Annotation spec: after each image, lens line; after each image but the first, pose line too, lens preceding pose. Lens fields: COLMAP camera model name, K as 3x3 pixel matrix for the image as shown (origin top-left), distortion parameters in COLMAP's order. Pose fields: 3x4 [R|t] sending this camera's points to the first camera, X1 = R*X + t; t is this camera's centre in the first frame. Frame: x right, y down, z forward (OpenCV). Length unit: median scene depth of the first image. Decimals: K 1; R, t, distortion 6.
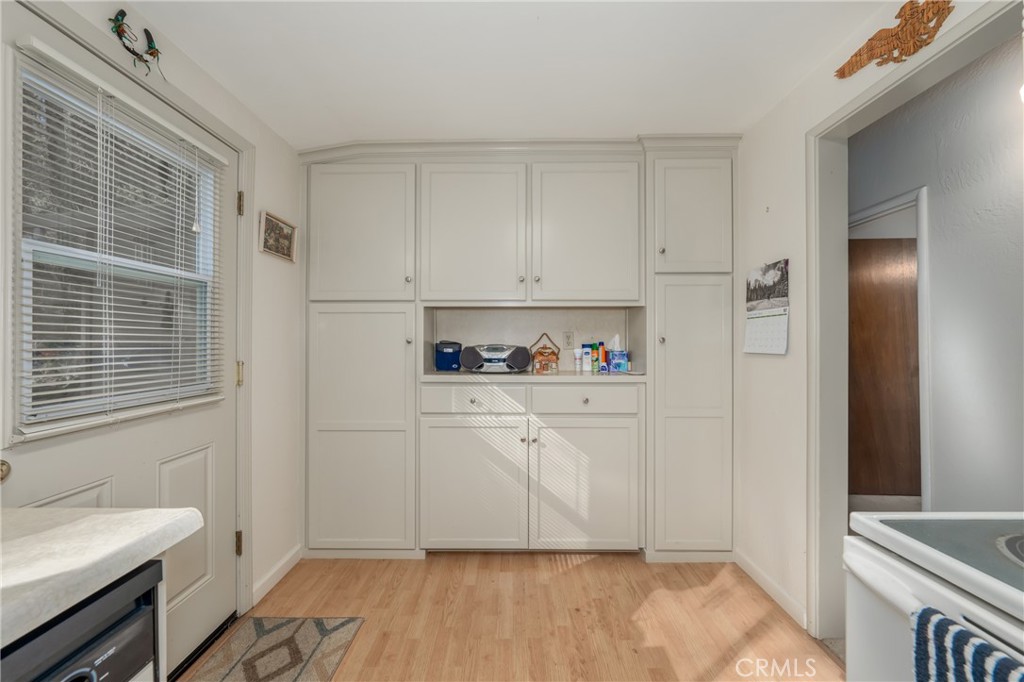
lens RADIAL K [[349.8, 0, 512.0], [0, 349.8, 341.0], [0, 0, 1]] dist [-0.000125, 0.000018]
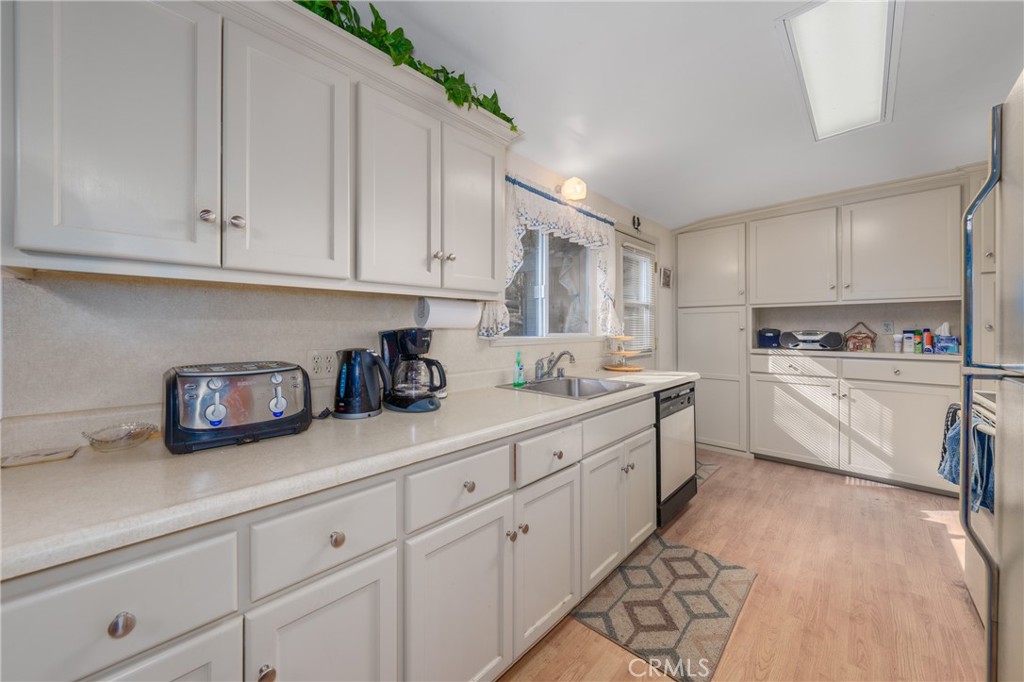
lens RADIAL K [[359.0, 0, 490.8], [0, 359.0, 328.5], [0, 0, 1]] dist [0.000056, -0.000033]
pose [[0.693233, -0.003361, -0.720705, 0.112501], [0.007348, 0.999970, 0.002404, -0.012749], [0.720676, -0.006963, 0.693237, -1.029425]]
